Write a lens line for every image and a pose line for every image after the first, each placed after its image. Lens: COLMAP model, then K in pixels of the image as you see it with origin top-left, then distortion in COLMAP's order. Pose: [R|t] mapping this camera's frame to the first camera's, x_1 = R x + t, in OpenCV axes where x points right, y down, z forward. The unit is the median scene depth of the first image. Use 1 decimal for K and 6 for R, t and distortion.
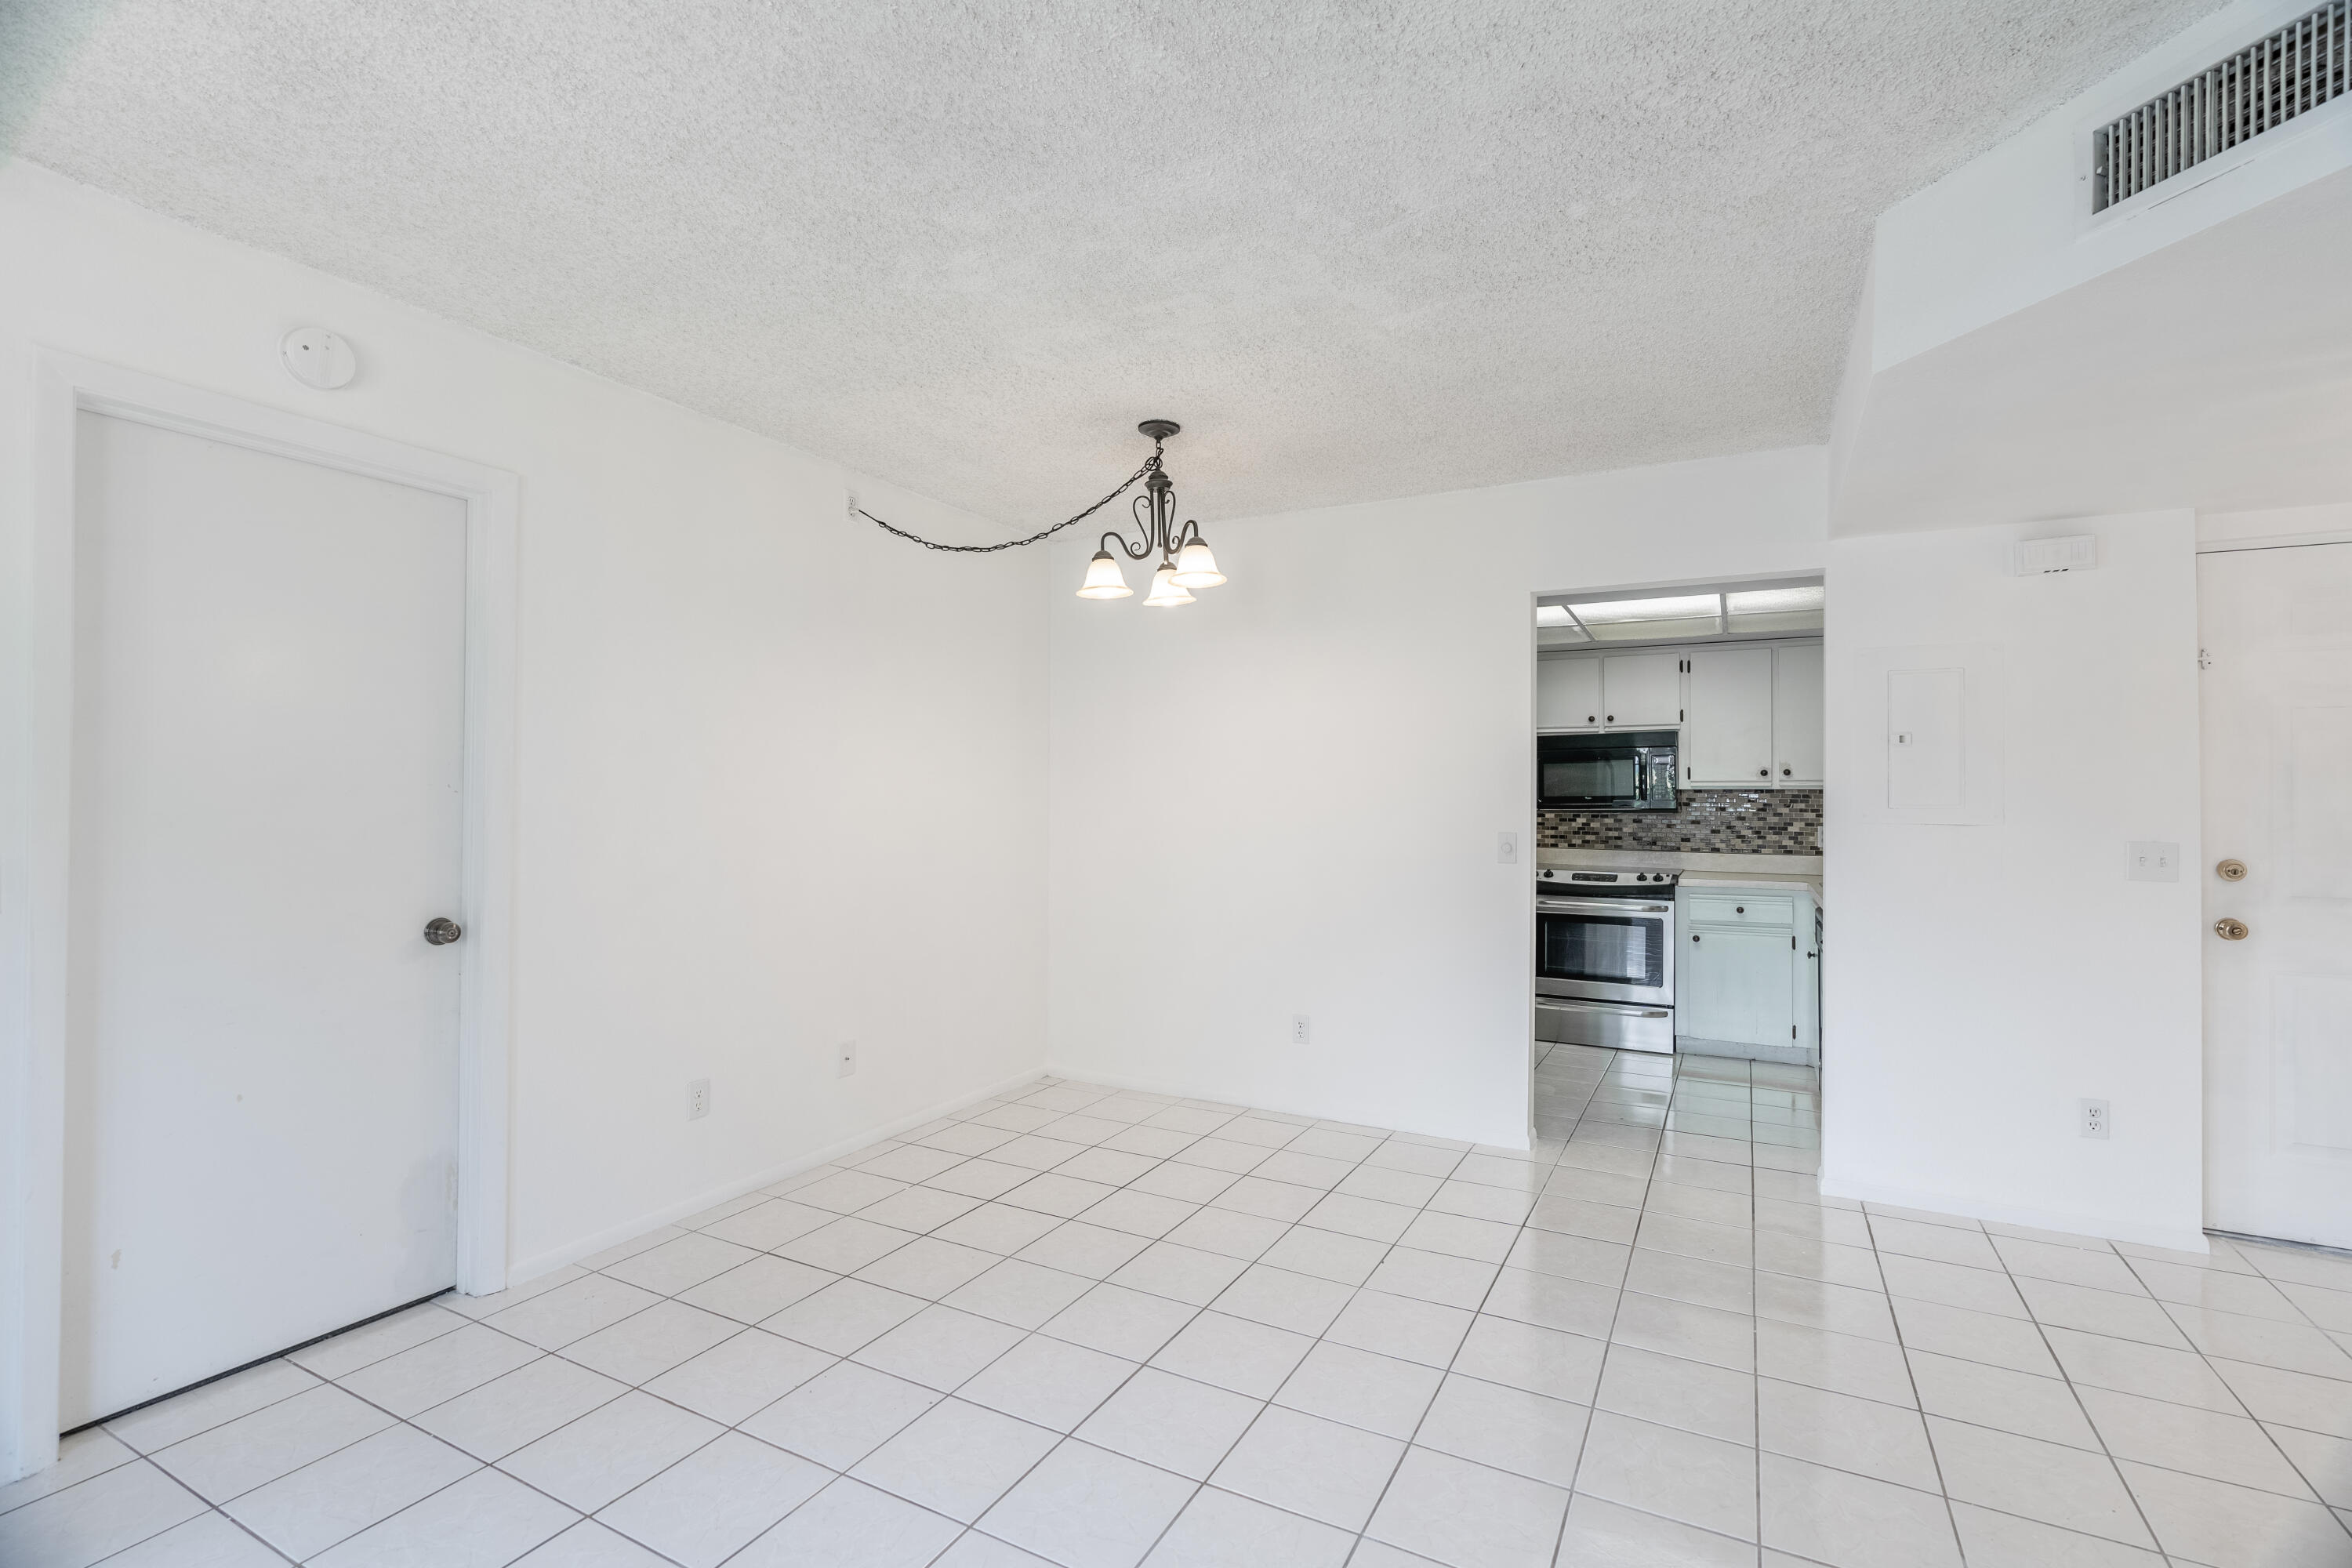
lens RADIAL K [[1062.1, 0, 1186.2], [0, 1062.1, 786.6], [0, 0, 1]] dist [0.002368, 0.000230]
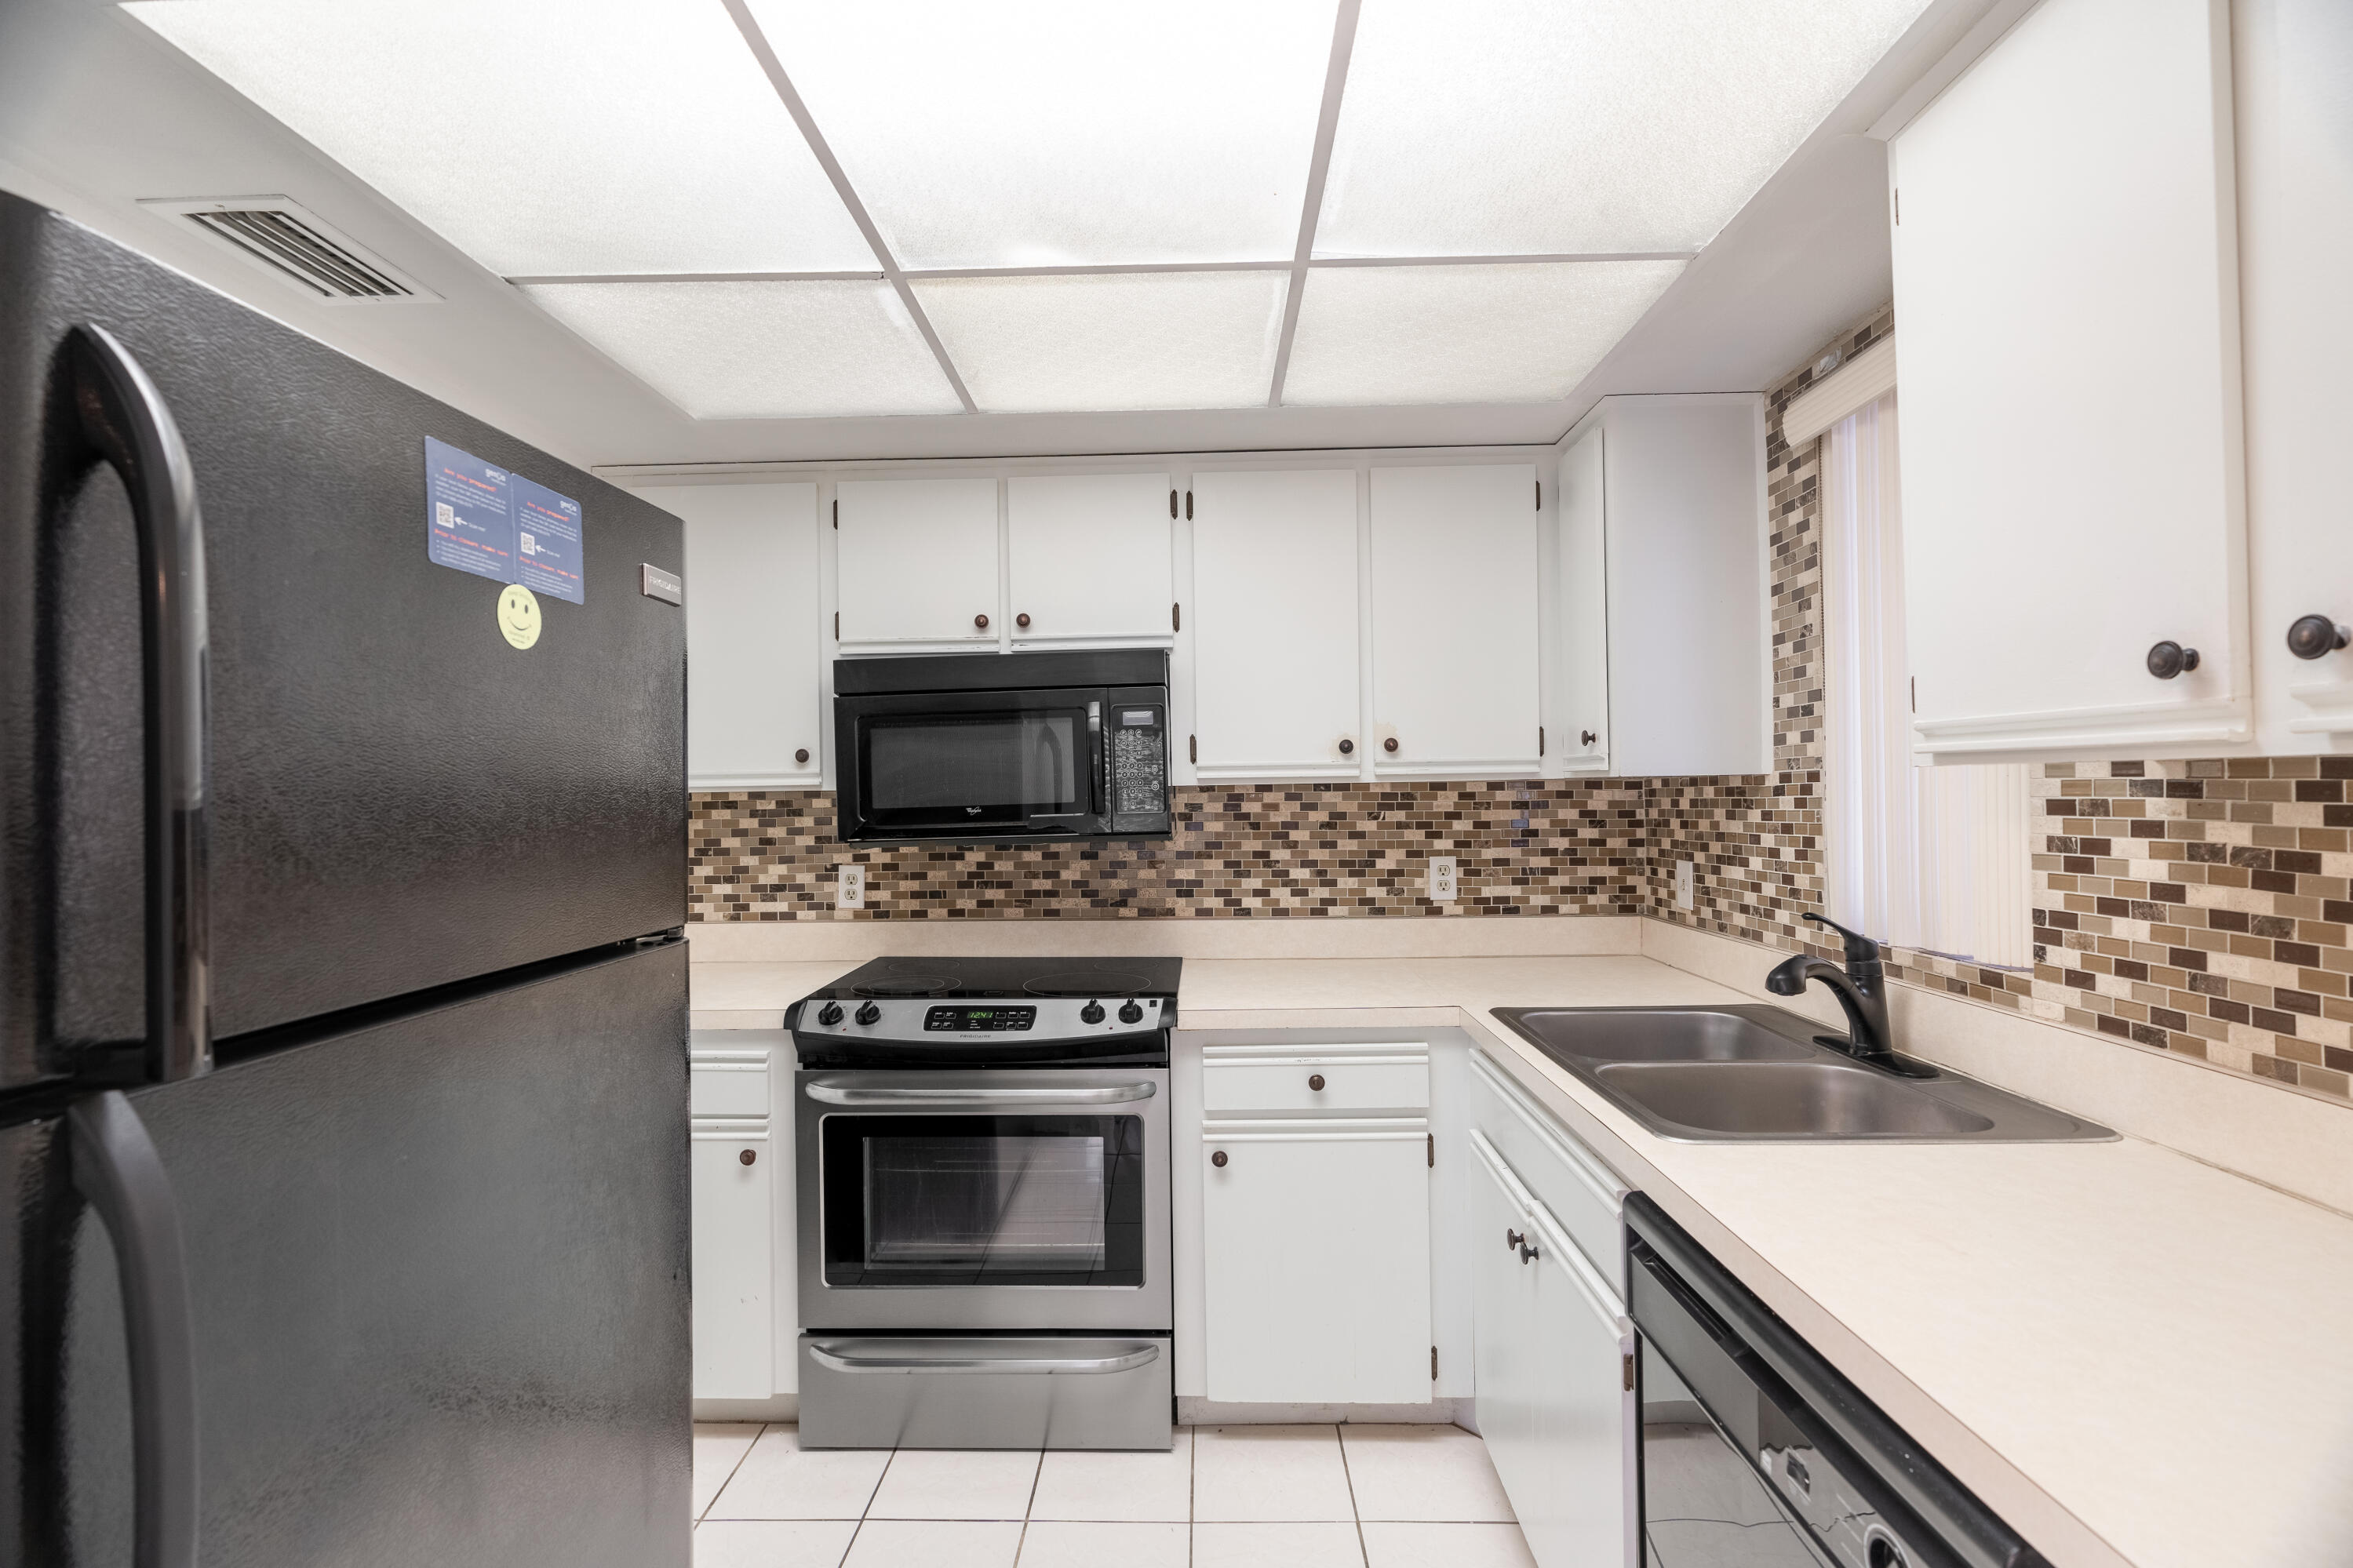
lens RADIAL K [[1062.4, 0, 1176.9], [0, 1062.4, 775.9], [0, 0, 1]] dist [0.002368, 0.000230]
pose [[0.897604, -0.012078, 0.440638, 0.268353], [0.013092, 0.999914, 0.000739, -0.001854], [-0.440609, 0.005106, 0.897684, 0.597290]]
